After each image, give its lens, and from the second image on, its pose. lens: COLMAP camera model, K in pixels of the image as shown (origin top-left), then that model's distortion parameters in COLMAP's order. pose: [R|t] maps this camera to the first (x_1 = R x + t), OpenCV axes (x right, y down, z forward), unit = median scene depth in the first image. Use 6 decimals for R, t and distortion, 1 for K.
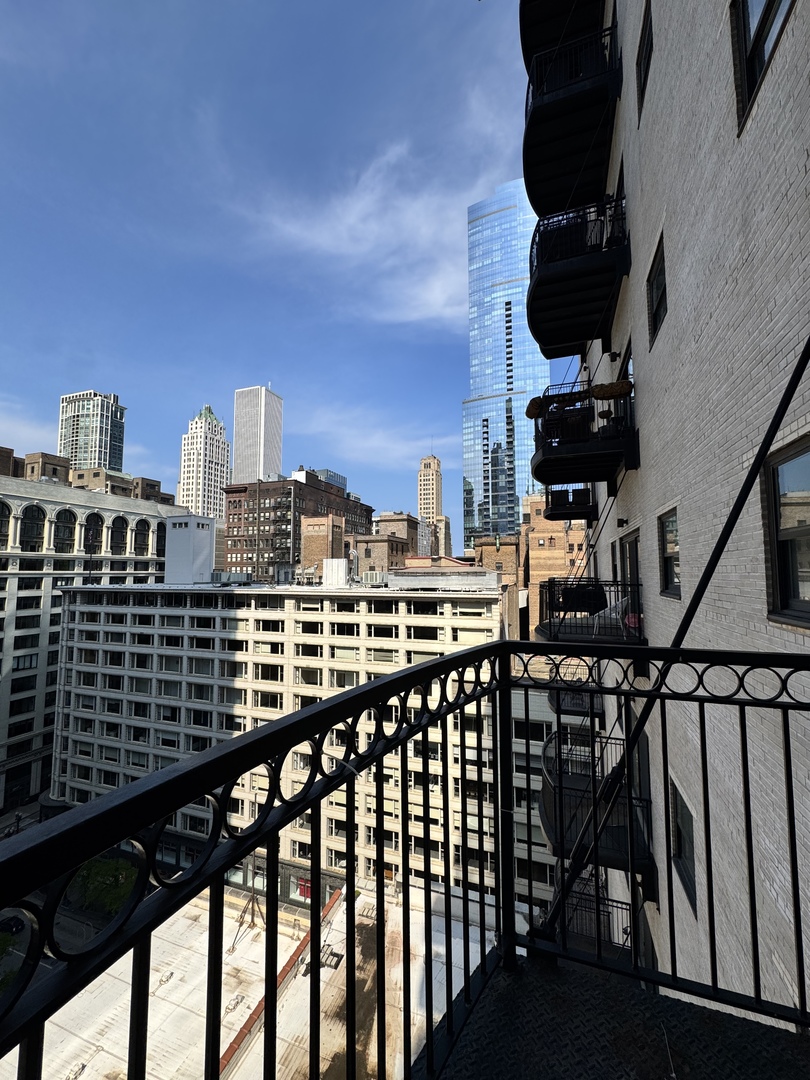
lens RADIAL K [[433.0, 0, 402.9], [0, 433.0, 537.8], [0, 0, 1]] dist [-0.001200, 0.000017]
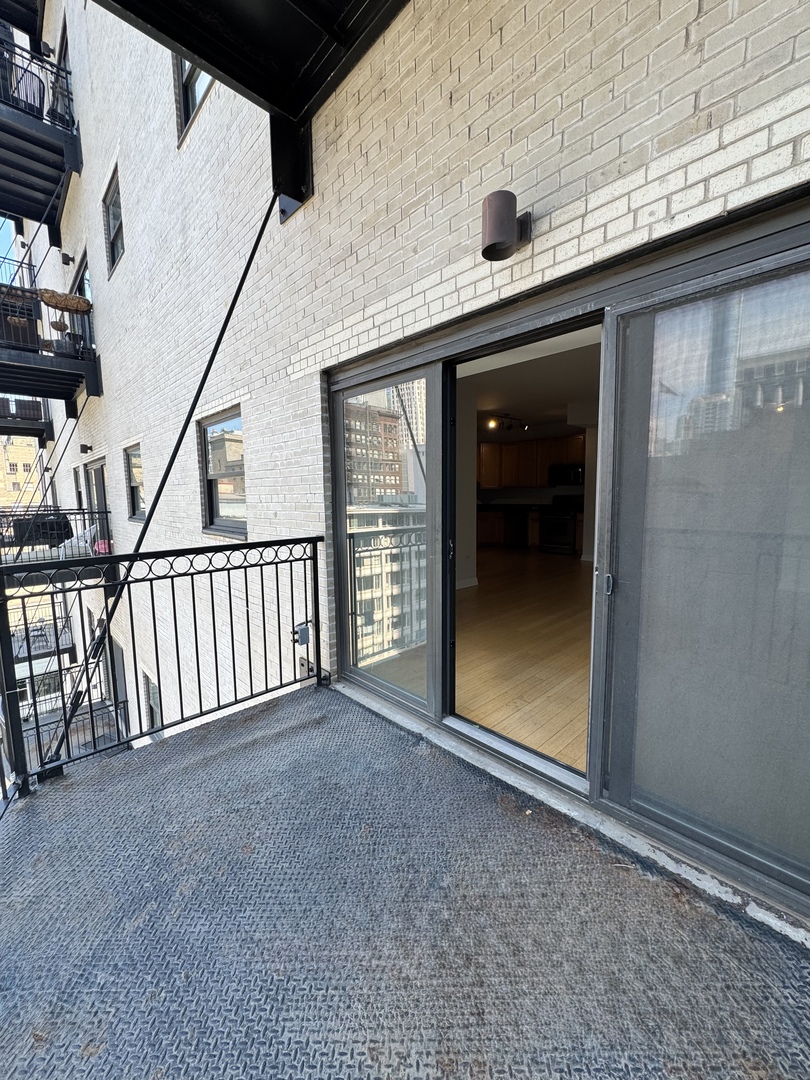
lens RADIAL K [[433.0, 0, 409.0], [0, 433.0, 537.8], [0, 0, 1]] dist [-0.001200, 0.000017]
pose [[0.446359, -0.103647, 0.888831, -0.055620], [-0.052679, 0.988503, 0.141724, -0.014447], [-0.893302, -0.110083, 0.435767, -0.097661]]
